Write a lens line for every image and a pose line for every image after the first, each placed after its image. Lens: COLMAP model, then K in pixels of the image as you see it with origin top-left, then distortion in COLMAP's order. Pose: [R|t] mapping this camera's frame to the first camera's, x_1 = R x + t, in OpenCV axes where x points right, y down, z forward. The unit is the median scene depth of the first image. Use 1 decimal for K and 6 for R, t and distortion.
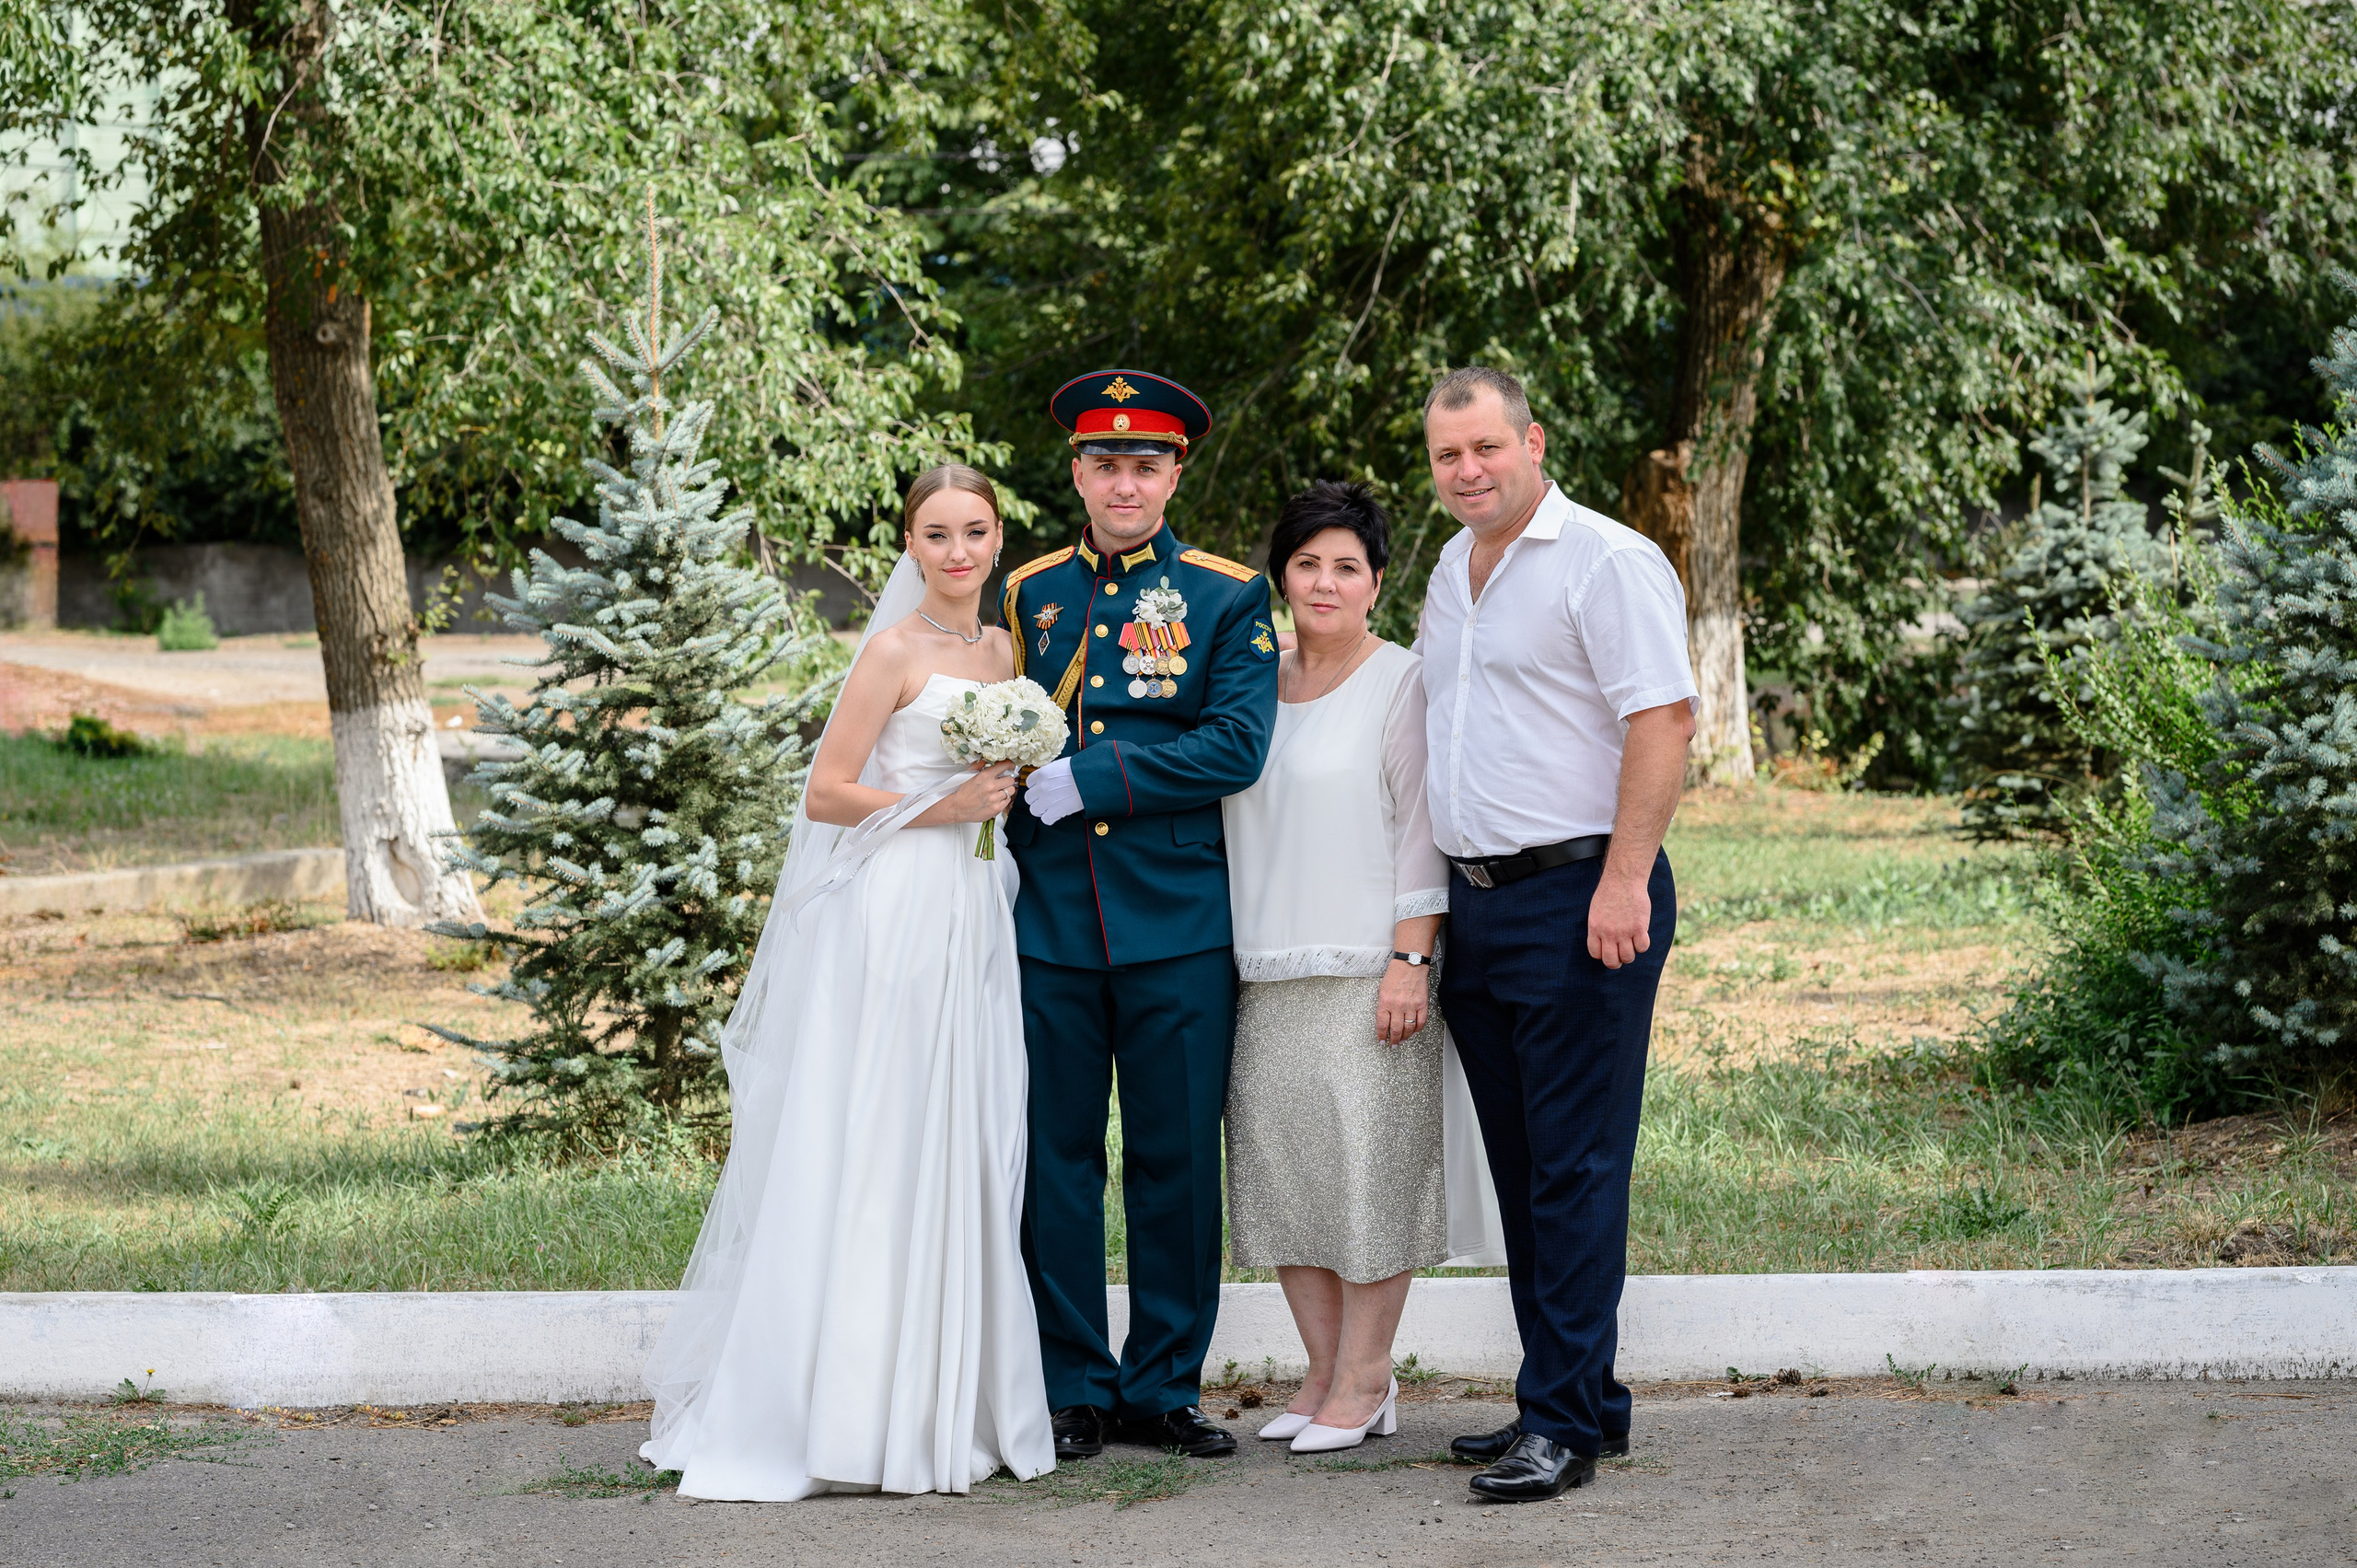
lens RADIAL K [[6161.4, 0, 1185.9], [0, 6161.4, 775.4], [0, 0, 1]] dist [0.509325, 0.000000]
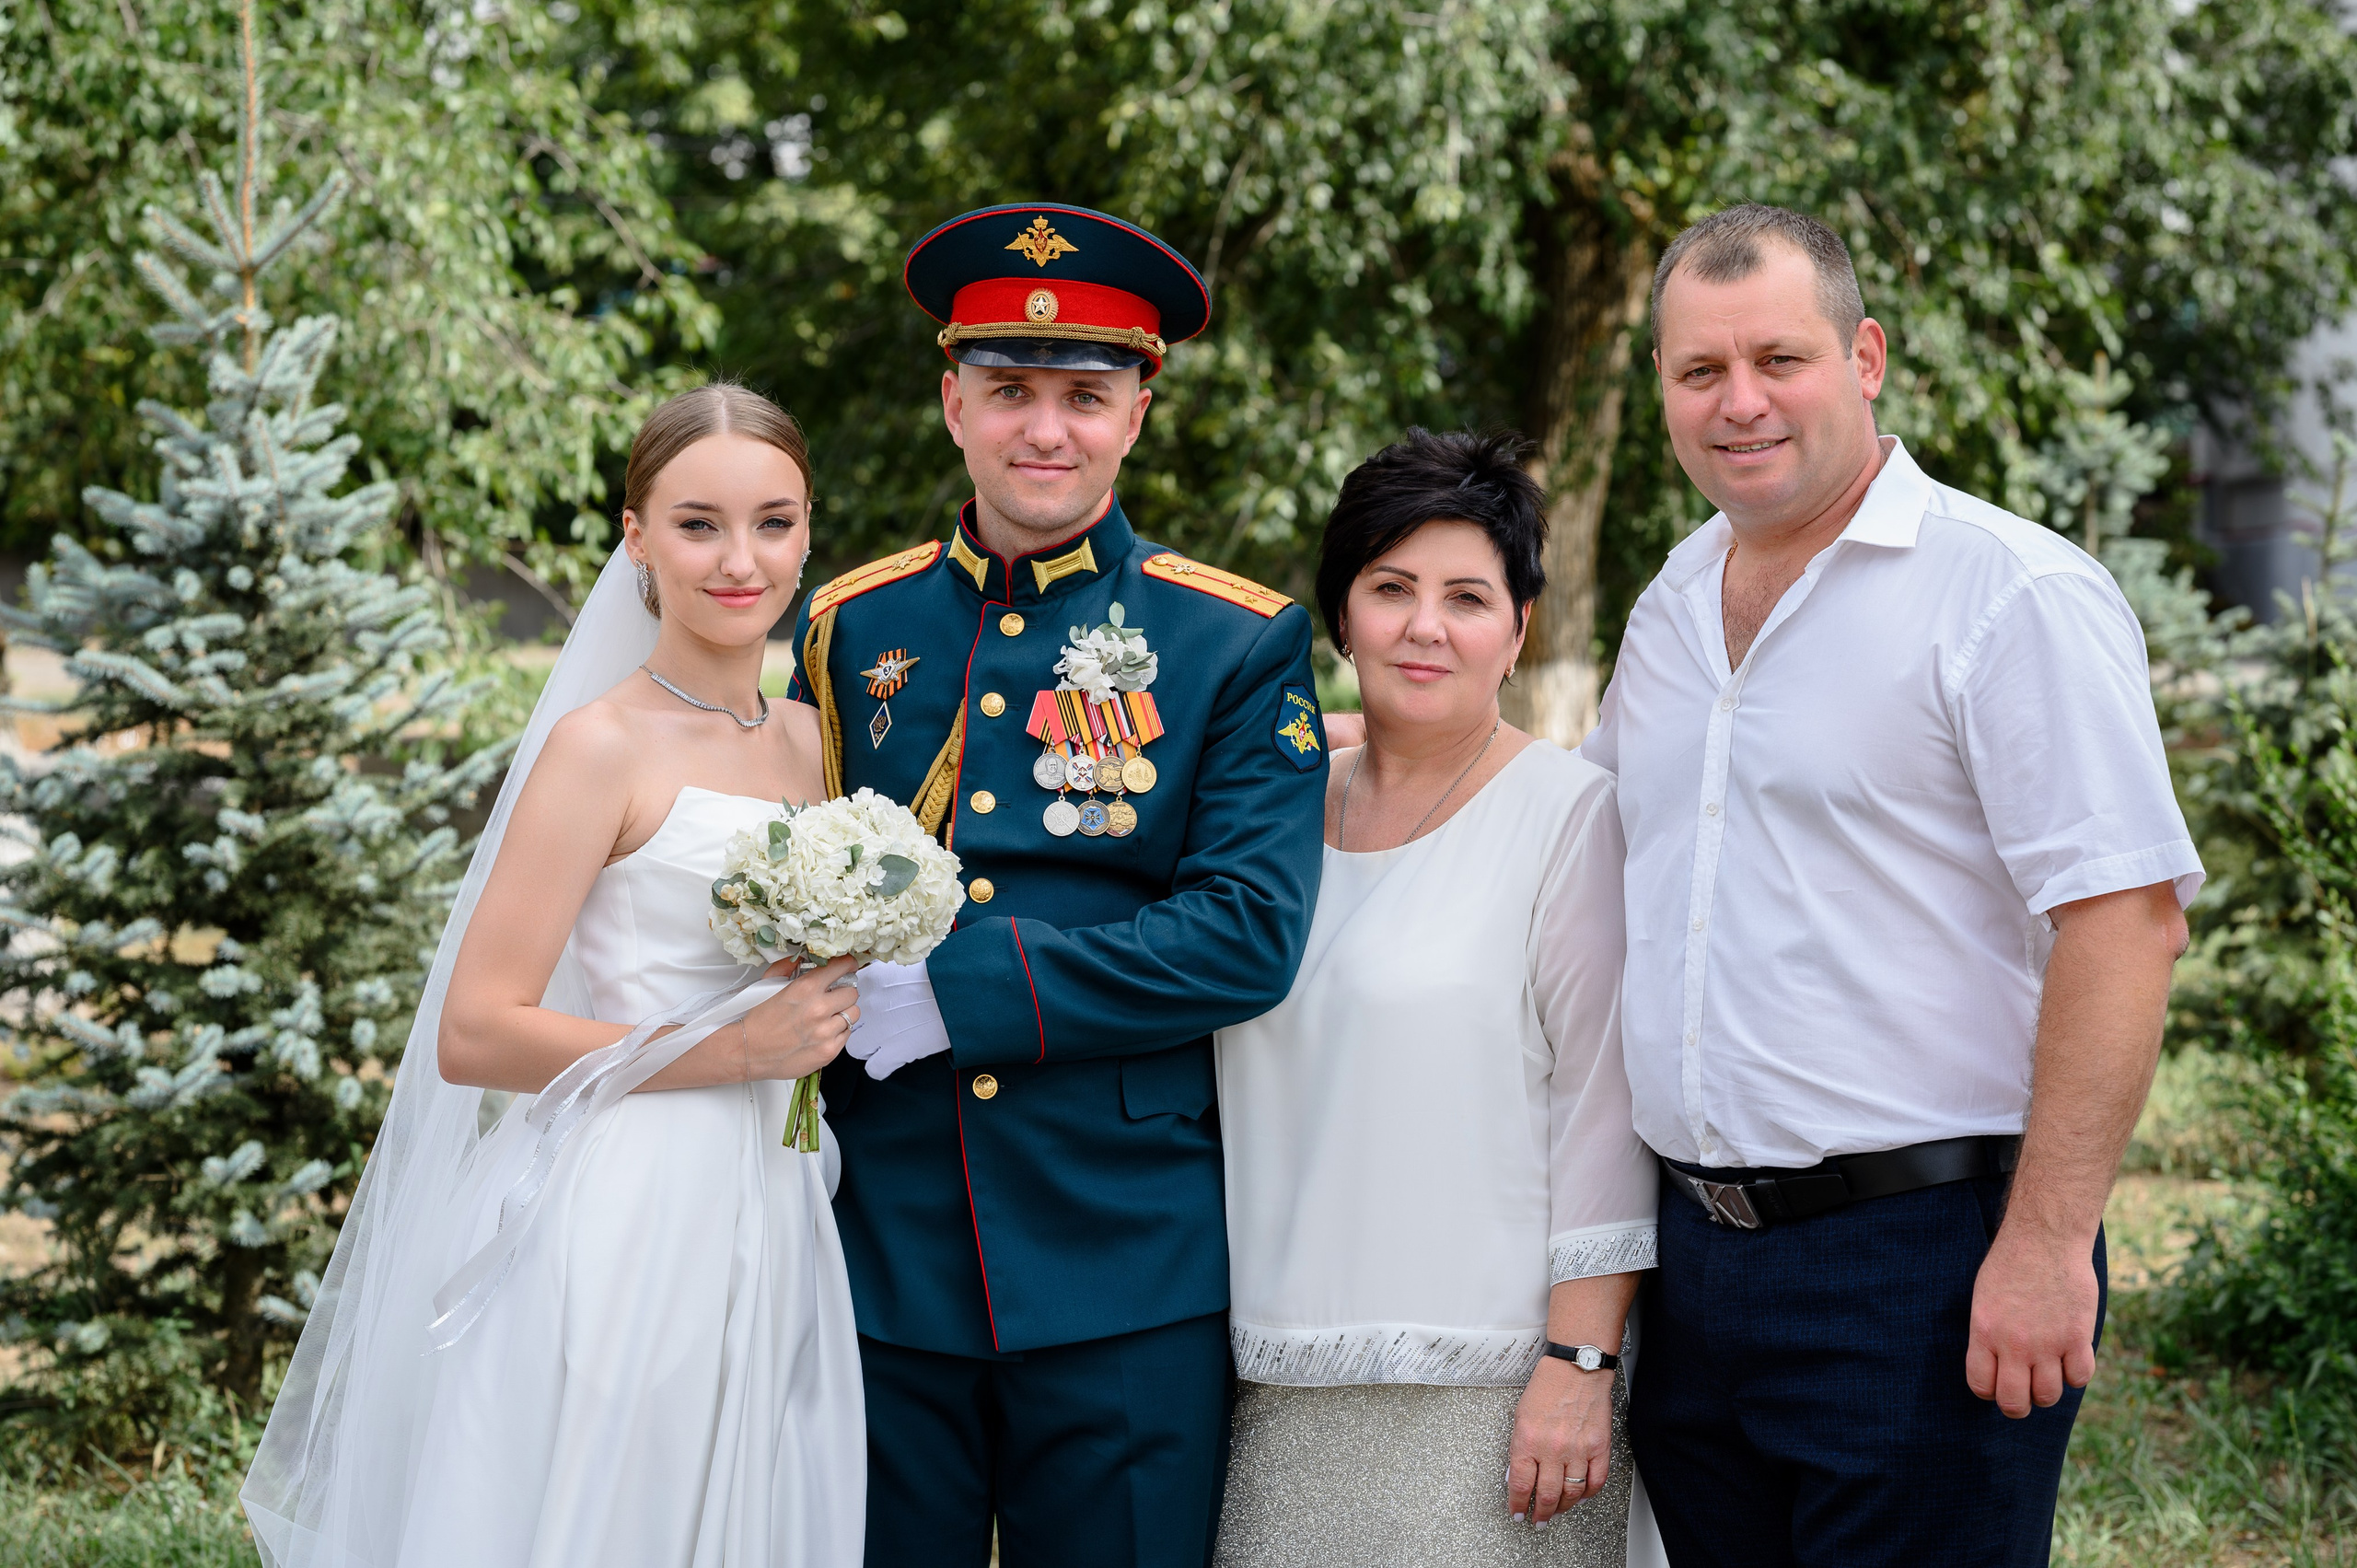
lens RADIAL K [[6171.7, 0, 1162.7], [0, 6171.7, 789.9], [0, 0, 1]] dist [0.410991, 0.000000]
pose [[0.998875, 0.024449, 0.040622, -0.019923], [-0.024363, 0.999700, -0.002609, -0.014854], [-0.040674, 0.001616, 0.999171, 0.466793]]
